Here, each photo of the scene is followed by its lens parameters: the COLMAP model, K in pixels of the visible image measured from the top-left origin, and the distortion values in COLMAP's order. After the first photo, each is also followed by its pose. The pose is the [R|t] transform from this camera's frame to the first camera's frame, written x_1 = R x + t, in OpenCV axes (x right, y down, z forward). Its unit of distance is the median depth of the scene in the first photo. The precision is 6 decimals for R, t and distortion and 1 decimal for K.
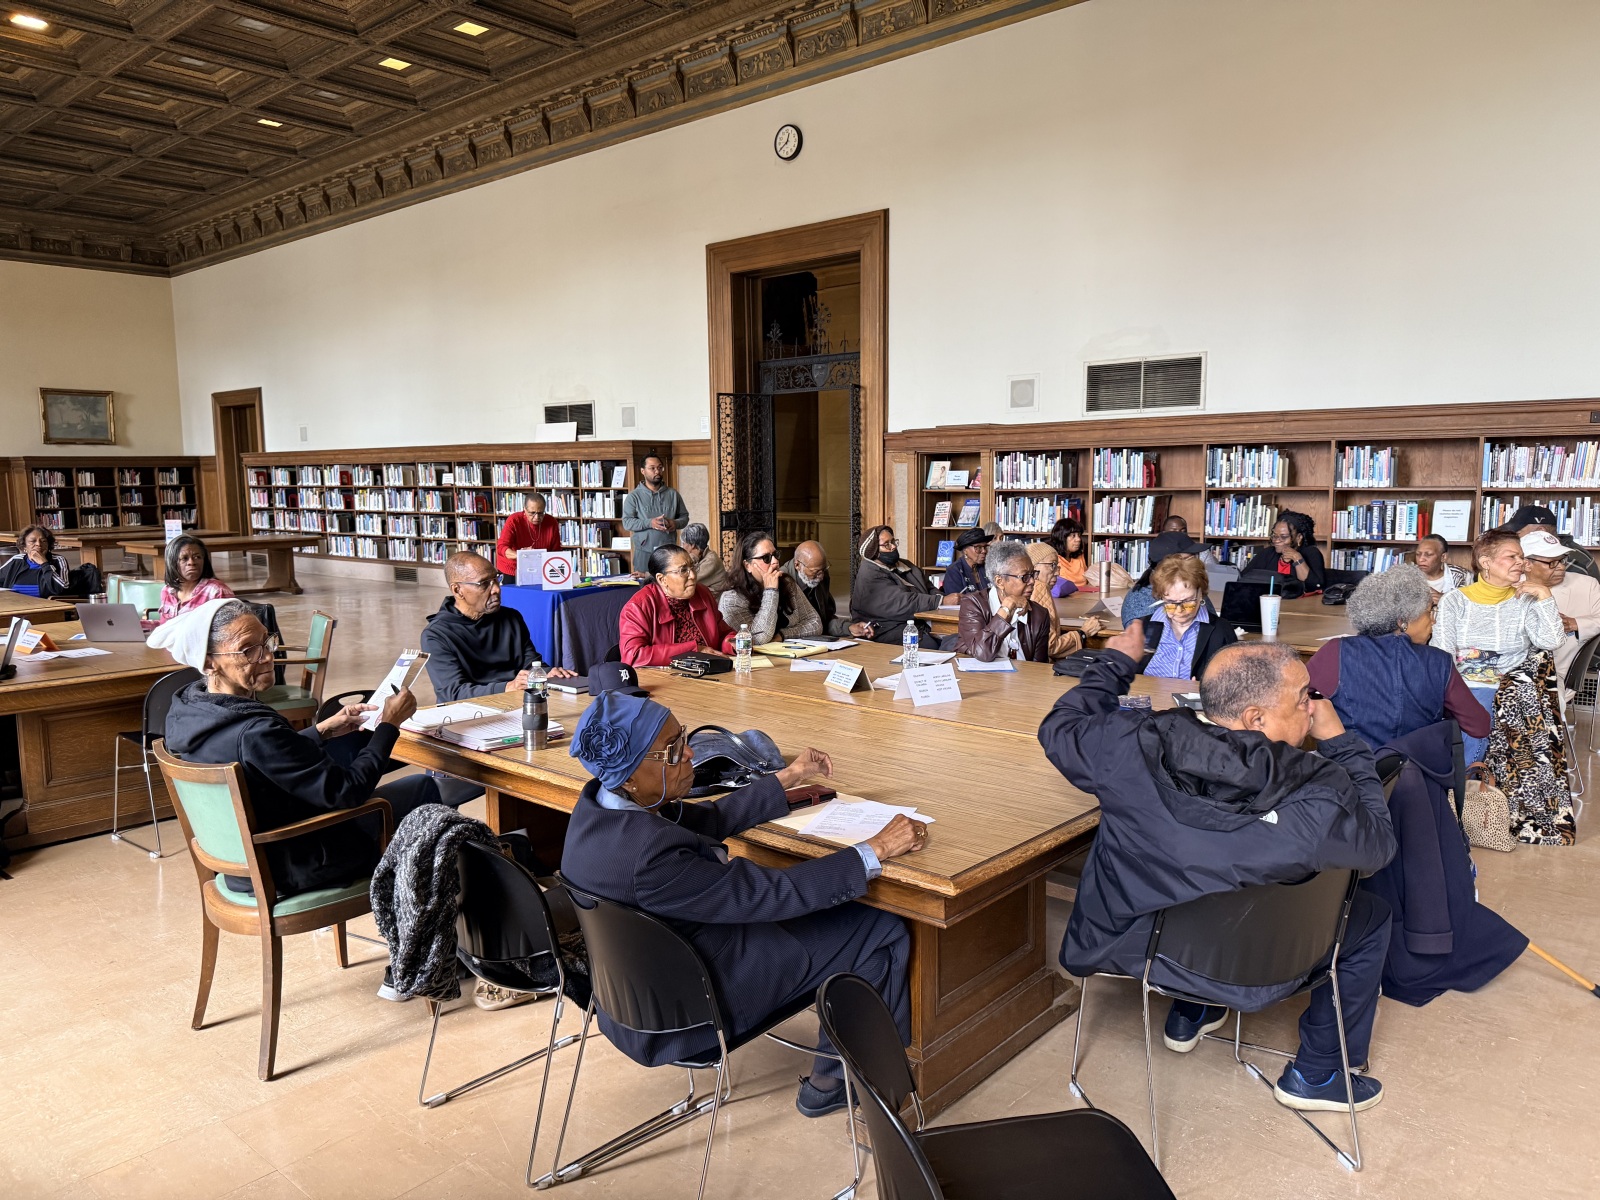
lens RADIAL K [[1120.3, 0, 807.3], [0, 1120.3, 596.7], [0, 0, 1]] dist [-0.002491, -0.008845]
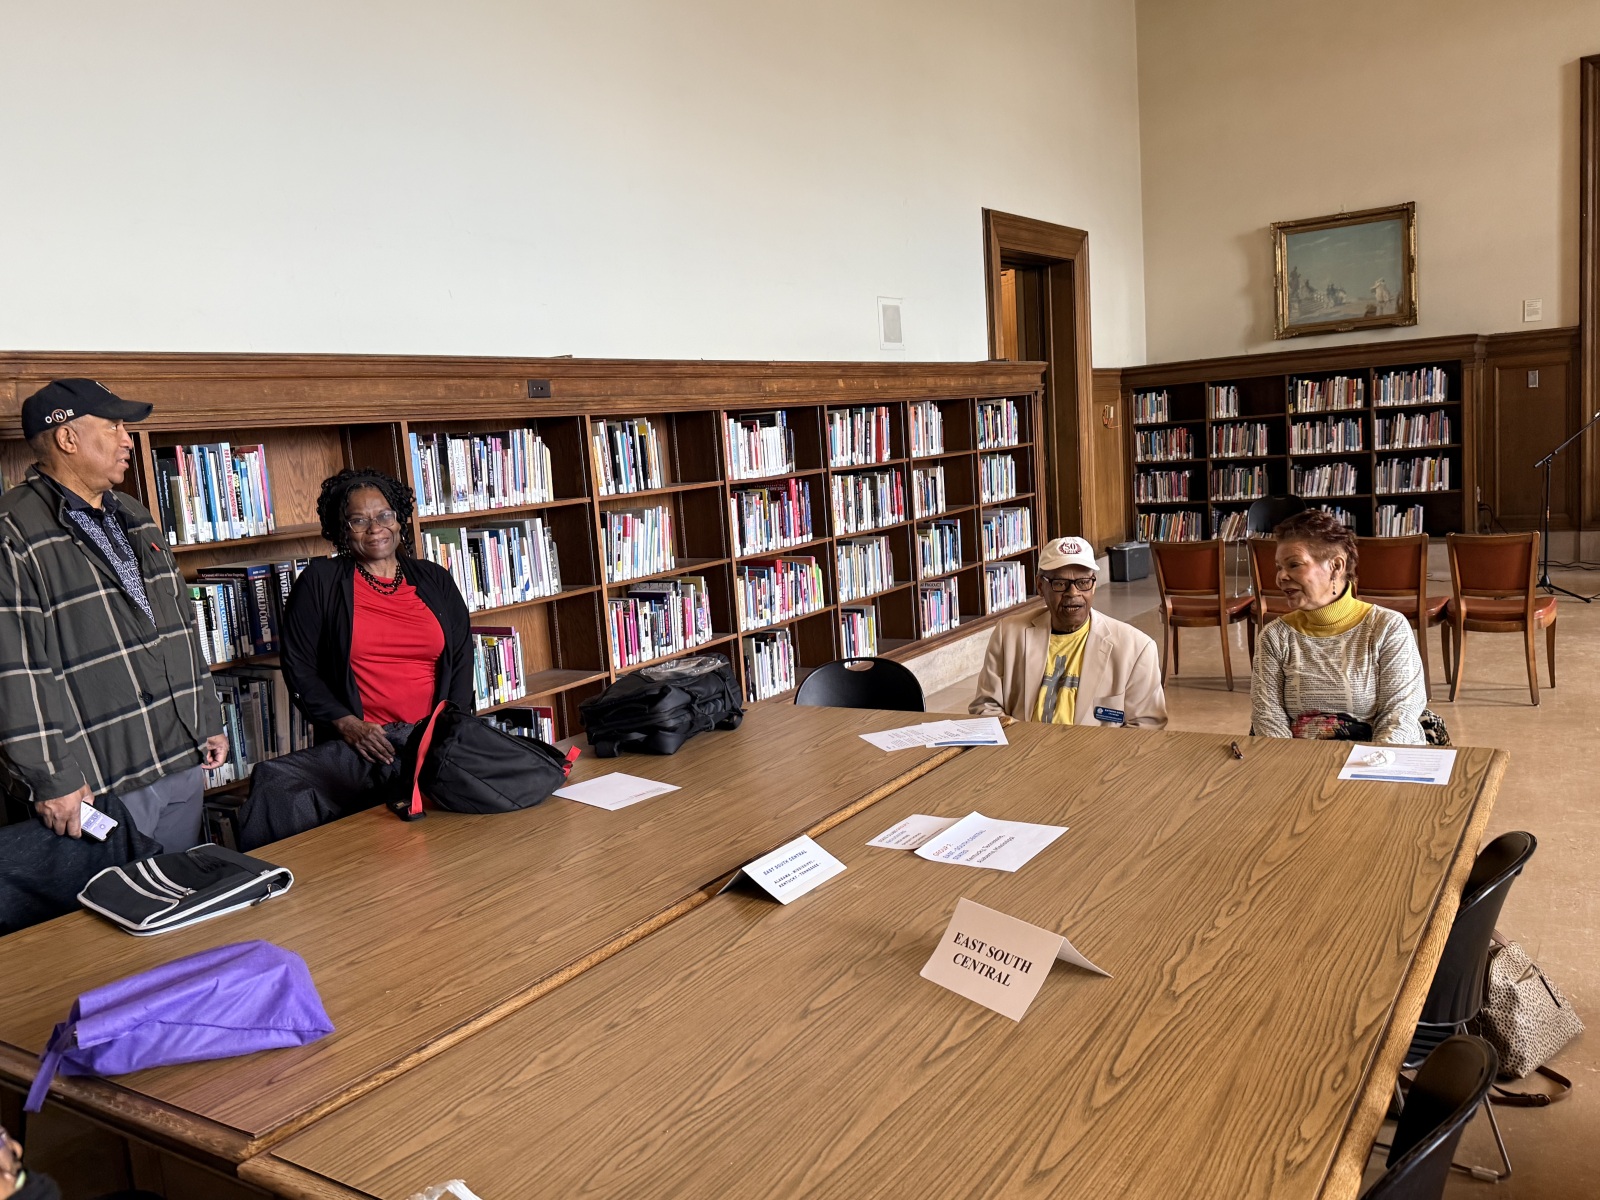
lens RADIAL K [[1272.8, 0, 801.1], [0, 1272.8, 602.5], [0, 0, 1]] dist [0.002841, -0.012429]
pose [[-0.131677, -0.104067, 0.985815, -0.010469], [0.186060, 0.974205, 0.127693, -0.062996], [-0.973675, 0.200235, -0.108918, 0.557353]]
